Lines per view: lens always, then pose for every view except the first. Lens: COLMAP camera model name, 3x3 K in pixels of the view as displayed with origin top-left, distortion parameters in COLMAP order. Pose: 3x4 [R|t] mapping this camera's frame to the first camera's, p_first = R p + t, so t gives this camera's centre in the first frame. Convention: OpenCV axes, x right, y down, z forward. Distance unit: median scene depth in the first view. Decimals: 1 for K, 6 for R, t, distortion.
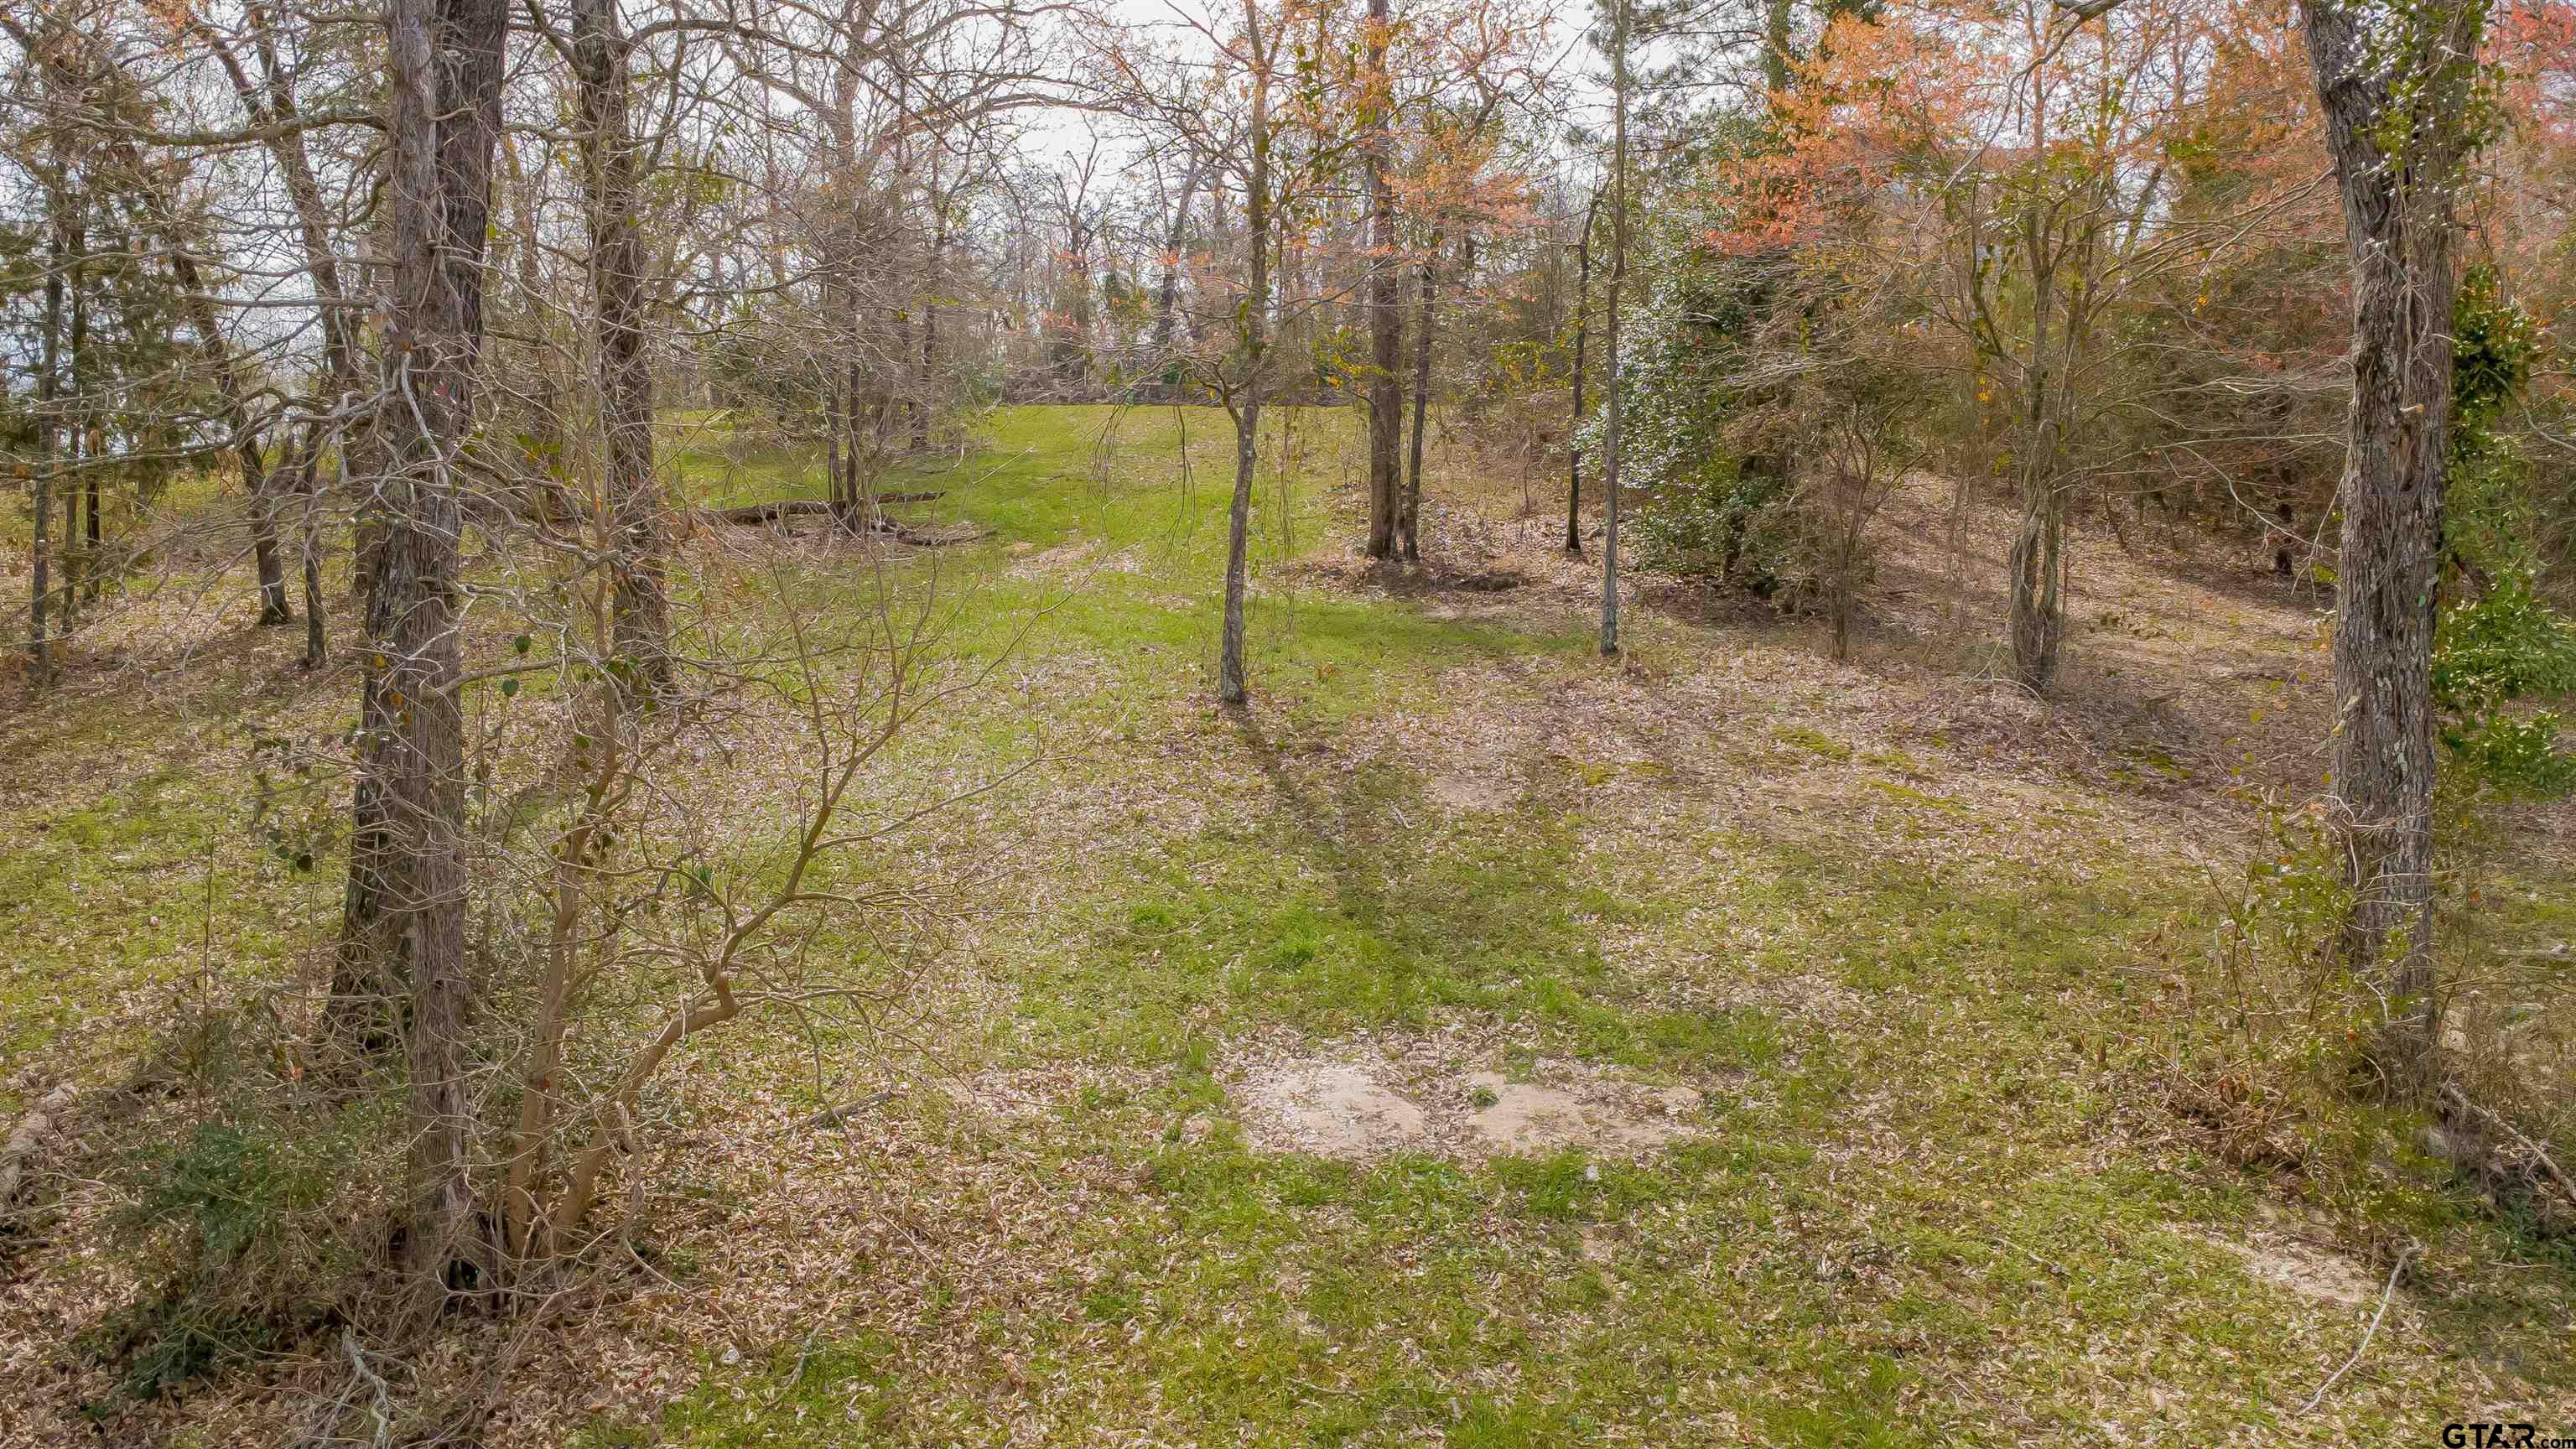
lens RADIAL K [[1786.7, 0, 1282.1], [0, 1786.7, 723.6], [0, 0, 1]] dist [0.016642, -0.013532]
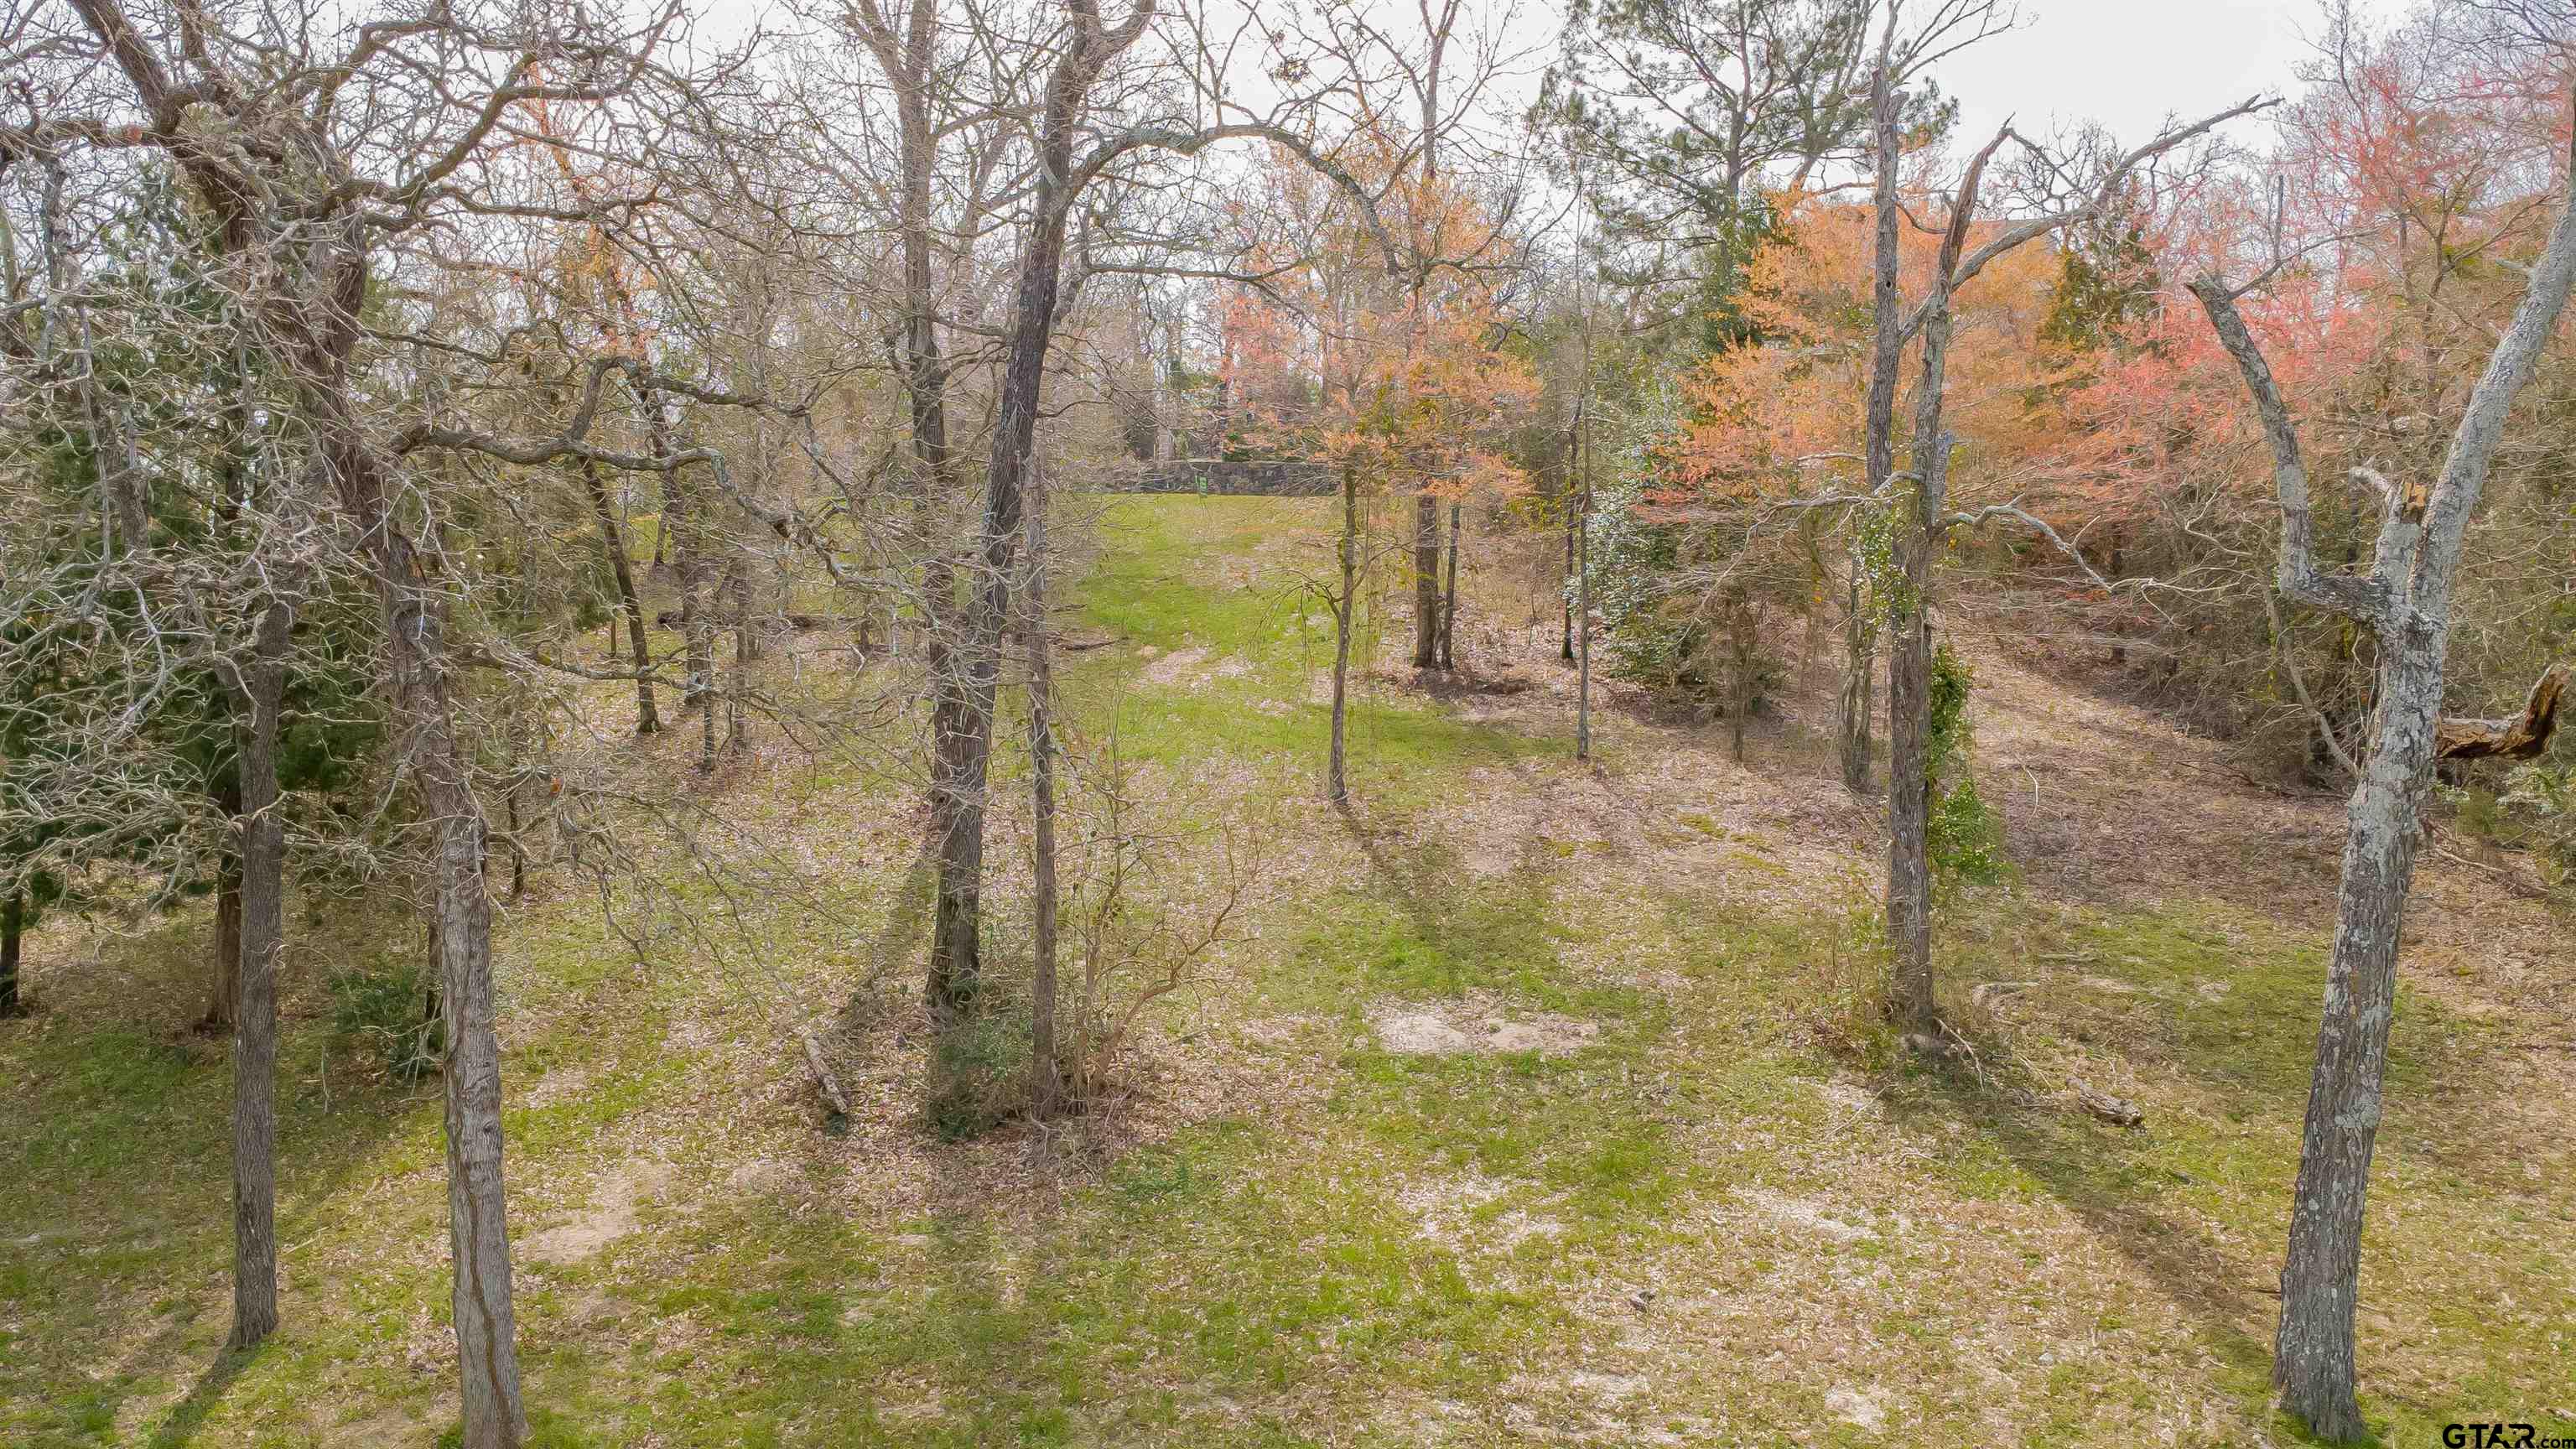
lens RADIAL K [[1786.7, 0, 1296.7], [0, 1786.7, 722.8], [0, 0, 1]] dist [0.016642, -0.013532]
pose [[0.999954, -0.006814, -0.006748, -0.060488], [0.006797, 0.999974, -0.002481, -0.086436], [0.006765, 0.002435, 0.999974, -0.651227]]
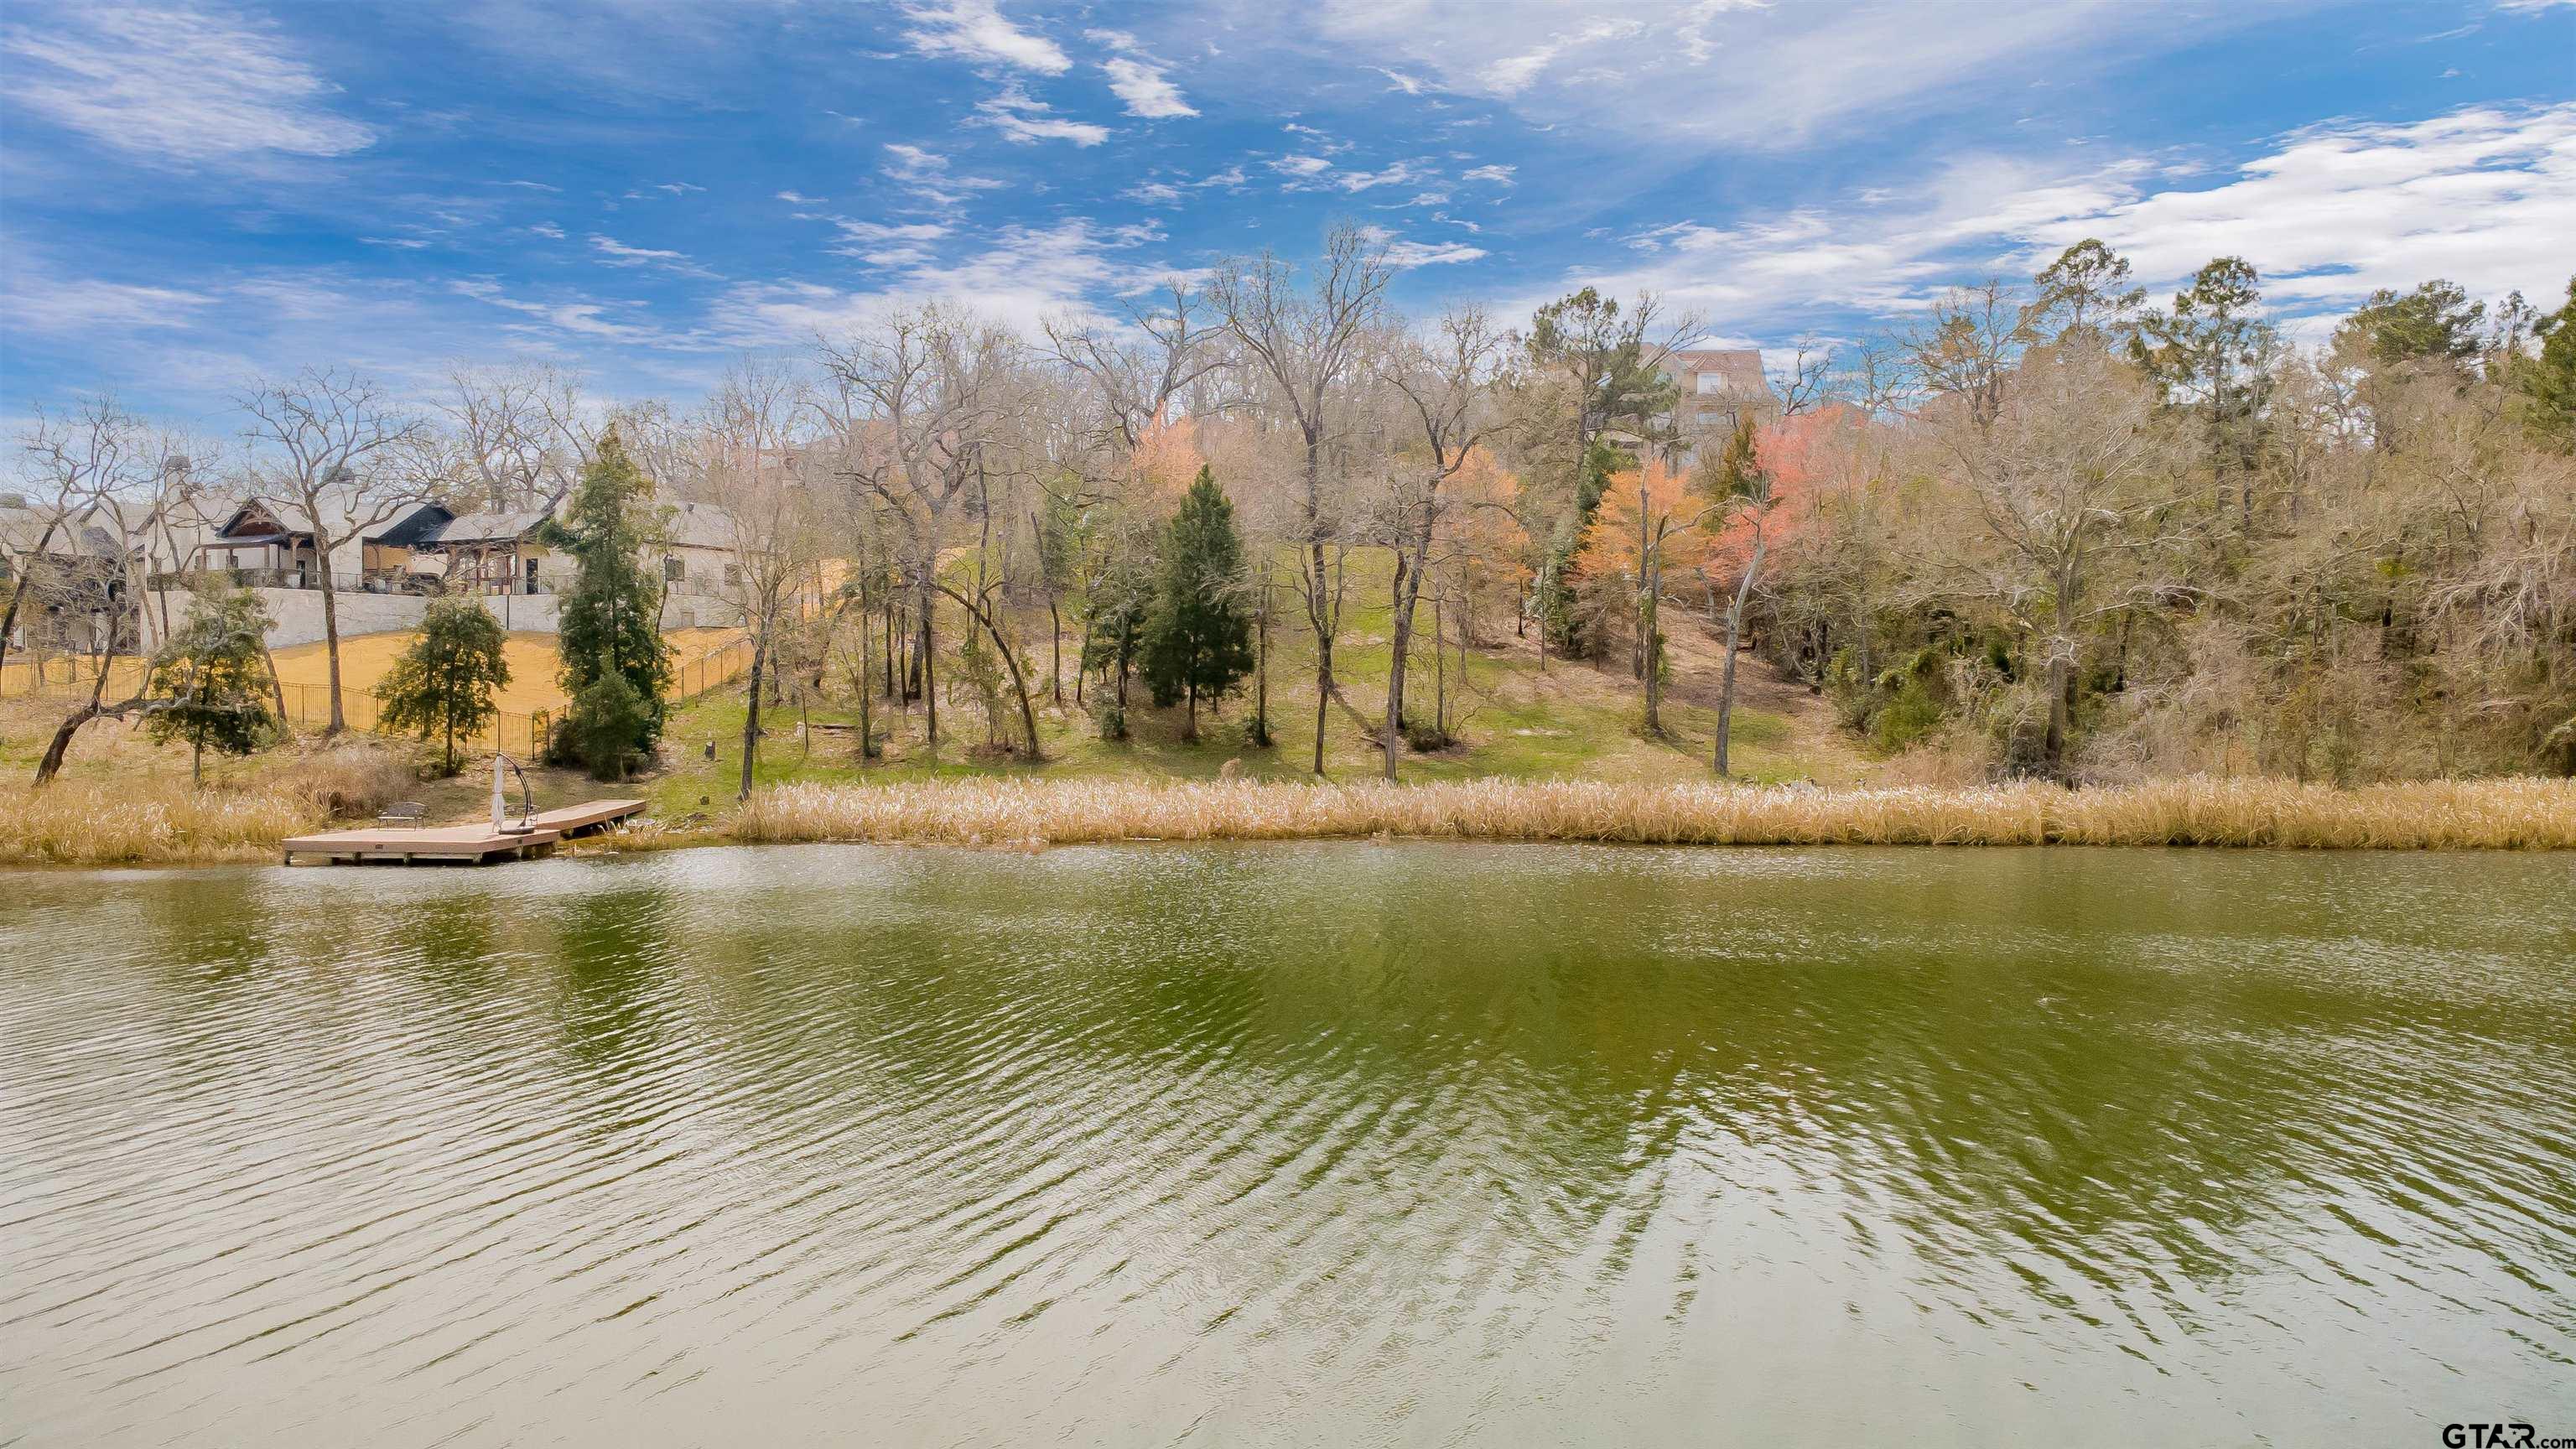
lens RADIAL K [[1786.7, 0, 1288.6], [0, 1786.7, 716.8], [0, 0, 1]] dist [0.016642, -0.013532]
pose [[0.994570, -0.014868, 0.103004, -1.098110], [0.014107, 0.999868, 0.008106, 0.037558], [-0.103111, -0.006609, 0.994648, -4.040736]]
